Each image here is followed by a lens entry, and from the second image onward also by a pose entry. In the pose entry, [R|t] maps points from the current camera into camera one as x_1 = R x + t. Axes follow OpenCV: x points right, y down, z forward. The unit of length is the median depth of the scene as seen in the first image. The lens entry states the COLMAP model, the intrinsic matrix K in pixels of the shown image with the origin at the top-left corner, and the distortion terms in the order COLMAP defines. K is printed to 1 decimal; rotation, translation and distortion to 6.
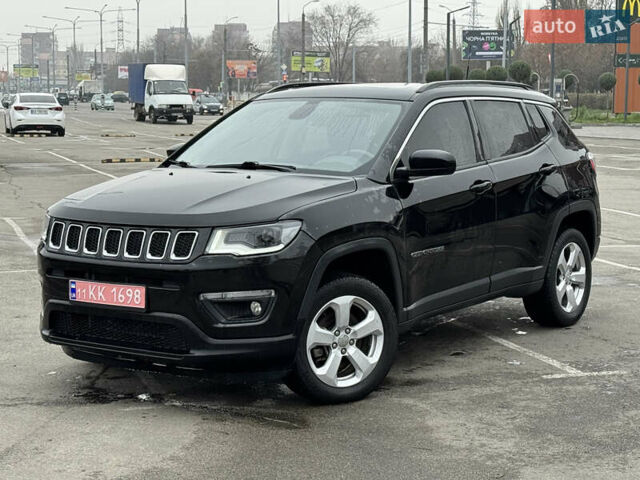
lens RADIAL K [[1277.8, 0, 312.6], [0, 1277.8, 241.4], [0, 0, 1]] dist [0.149778, -0.007341]
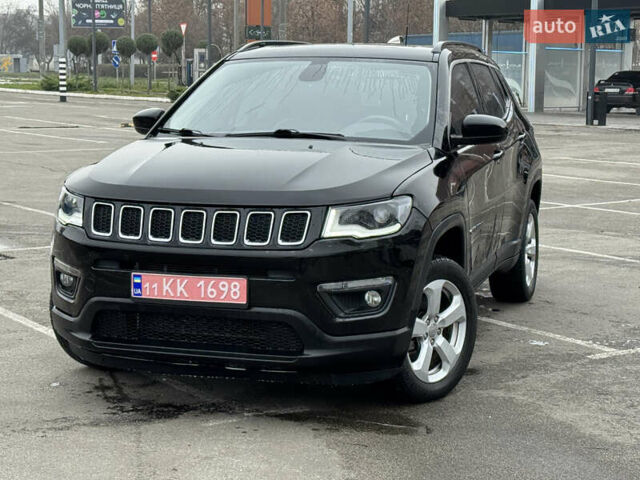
lens RADIAL K [[1277.8, 0, 312.6], [0, 1277.8, 241.4], [0, 0, 1]] dist [0.149778, -0.007341]
pose [[0.955493, -0.028058, 0.293678, -0.318816], [0.021148, 0.999420, 0.026678, -0.009833], [-0.294256, -0.019279, 0.955532, 0.175915]]
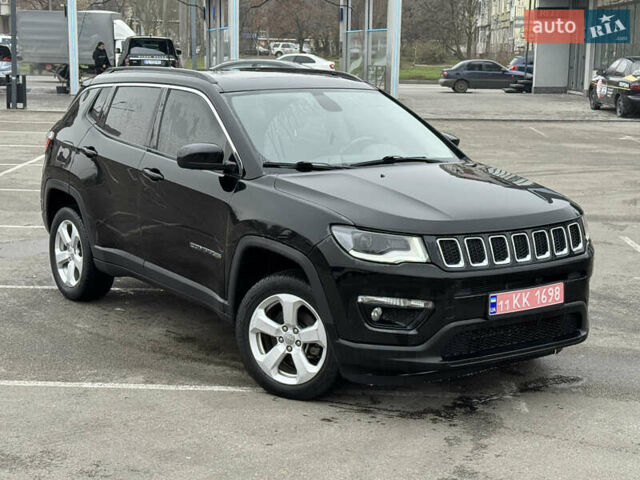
lens RADIAL K [[1152.9, 0, 320.0], [0, 1152.9, 240.0], [0, 0, 1]] dist [0.151009, 0.049715]
pose [[0.307859, -0.149531, 0.939608, -1.020005], [0.089778, 0.987732, 0.127774, -0.129807], [-0.947187, 0.045020, 0.317507, 0.842906]]
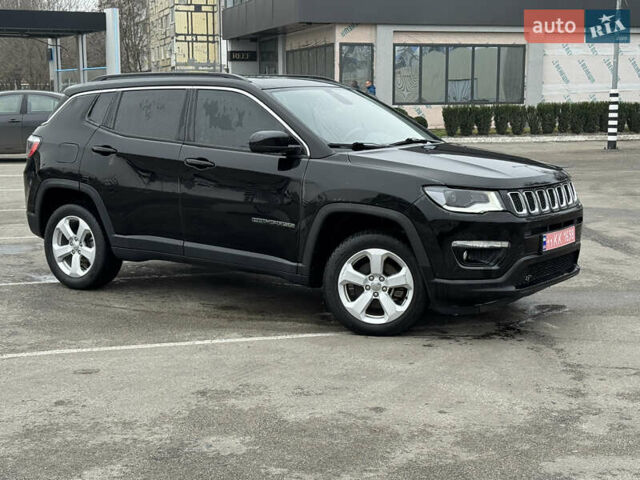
lens RADIAL K [[1066.5, 0, 332.9], [0, 1066.5, 239.4], [0, 0, 1]] dist [0.135790, 0.011617]
pose [[-0.030761, -0.129348, 0.991122, -1.181291], [0.110593, 0.985062, 0.131990, -0.120820], [-0.993390, 0.113671, -0.015997, 1.209261]]
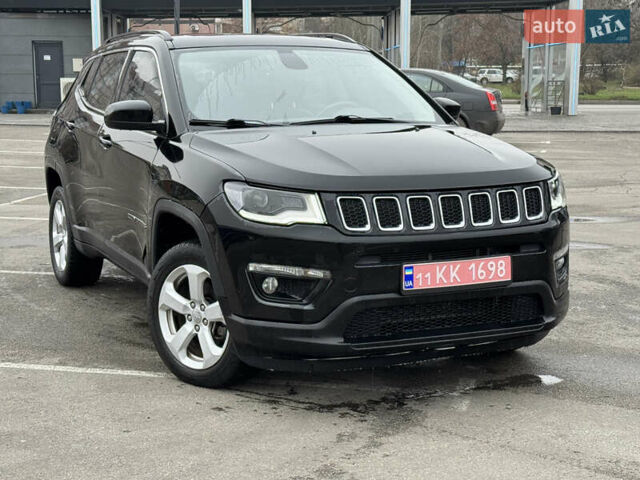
lens RADIAL K [[1152.9, 0, 320.0], [0, 1152.9, 240.0], [0, 0, 1]] dist [0.151009, 0.049715]
pose [[0.485330, -0.116621, 0.866518, -0.825886], [0.093286, 0.992314, 0.081303, -0.047950], [-0.869340, 0.041375, 0.492479, 0.691240]]
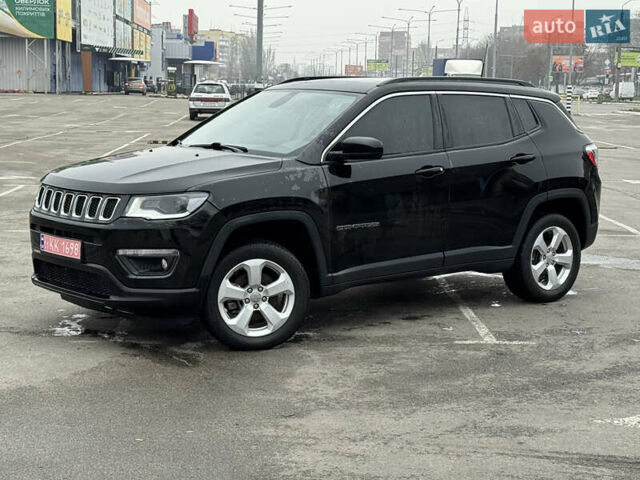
lens RADIAL K [[1152.9, 0, 320.0], [0, 1152.9, 240.0], [0, 0, 1]] dist [0.151009, 0.049715]
pose [[0.966339, 0.049928, -0.252382, 0.348262], [-0.045579, 0.998695, 0.023054, -0.001760], [0.253203, -0.010774, 0.967353, -0.007110]]
